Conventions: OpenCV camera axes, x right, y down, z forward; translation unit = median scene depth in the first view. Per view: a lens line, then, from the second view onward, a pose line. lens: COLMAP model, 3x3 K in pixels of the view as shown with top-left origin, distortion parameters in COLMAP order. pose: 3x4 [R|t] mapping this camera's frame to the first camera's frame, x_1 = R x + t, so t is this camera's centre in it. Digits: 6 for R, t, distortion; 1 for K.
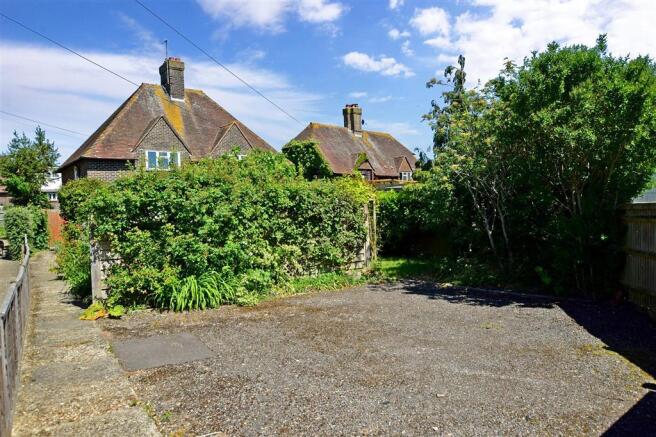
lens RADIAL K [[466.8, 0, 328.6], [0, 466.8, 217.5], [0, 0, 1]] dist [-0.012518, 0.001332]
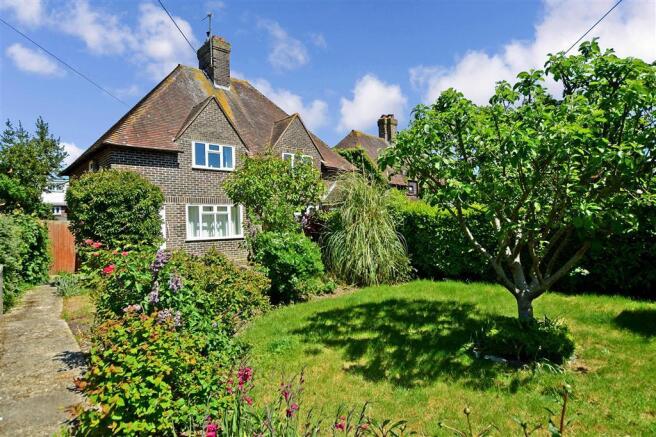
lens RADIAL K [[370.5, 0, 327.5], [0, 370.5, 219.1], [0, 0, 1]] dist [-0.025060, -0.003119]
pose [[0.994424, 0.004053, 0.105379, -0.210101], [-0.000575, 0.999455, -0.033017, -0.001478], [-0.105455, 0.032772, 0.993884, 0.351235]]
